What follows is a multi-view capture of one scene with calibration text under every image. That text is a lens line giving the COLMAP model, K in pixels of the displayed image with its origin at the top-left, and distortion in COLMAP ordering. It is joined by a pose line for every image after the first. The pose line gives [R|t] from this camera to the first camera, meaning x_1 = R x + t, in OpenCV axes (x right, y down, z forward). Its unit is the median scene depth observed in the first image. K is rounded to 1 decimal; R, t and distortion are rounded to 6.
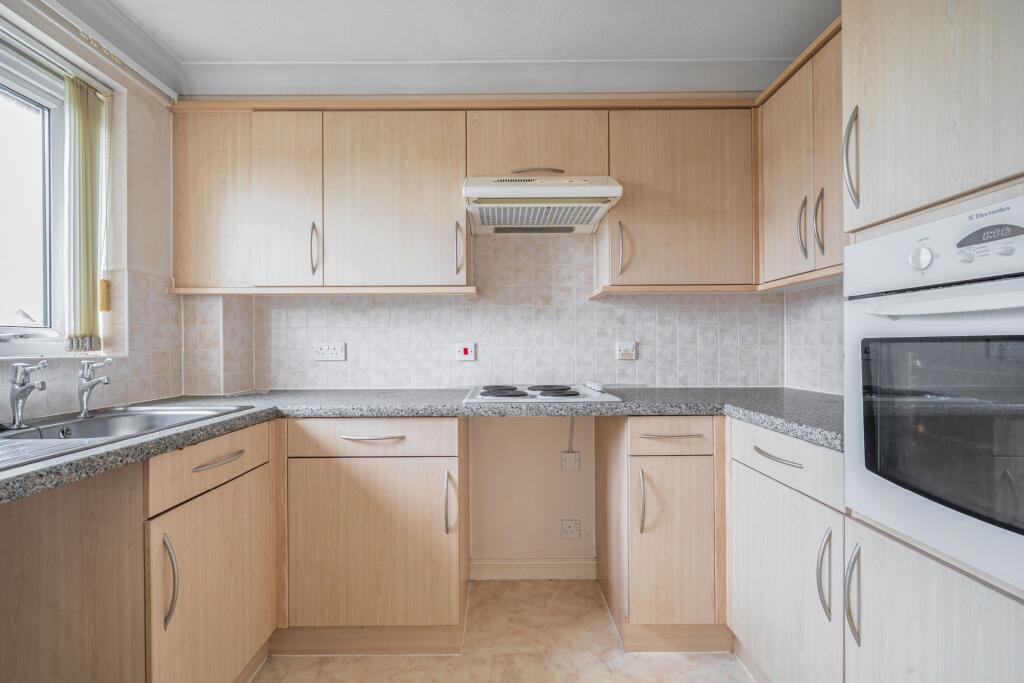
lens RADIAL K [[444.1, 0, 512.5], [0, 444.1, 343.7], [0, 0, 1]] dist [0.001660, 0.000114]
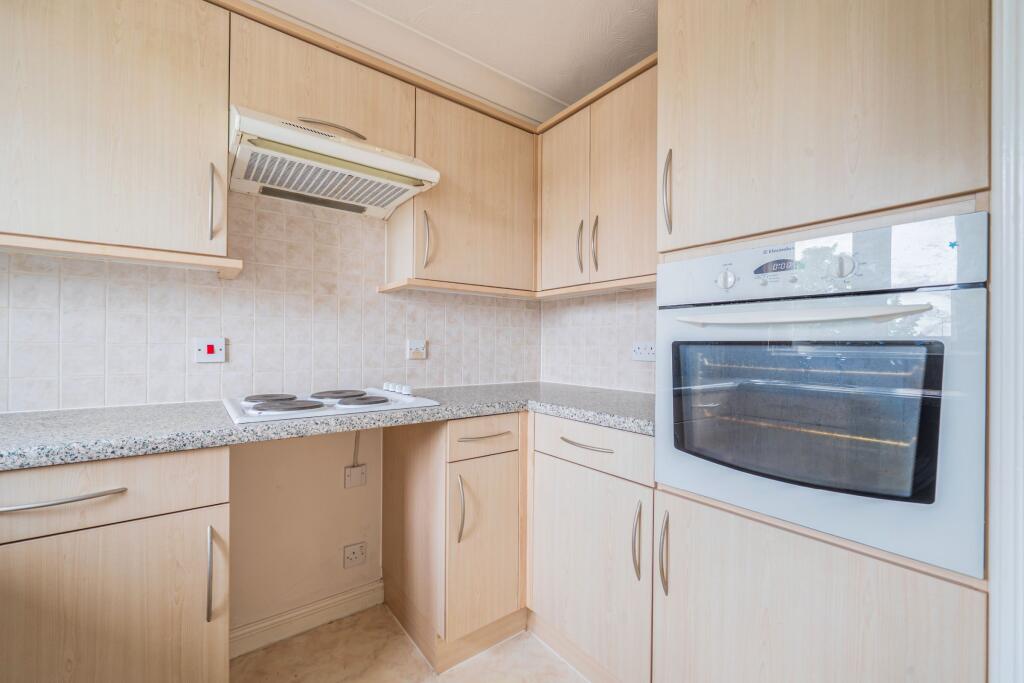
lens RADIAL K [[421.1, 0, 510.4], [0, 421.1, 344.5], [0, 0, 1]] dist [0.000465, 0.000025]
pose [[0.802602, 0.012294, 0.596388, -0.140587], [-0.015181, 0.999885, -0.000183, 0.002097], [-0.596322, -0.008907, 0.802696, 0.187628]]
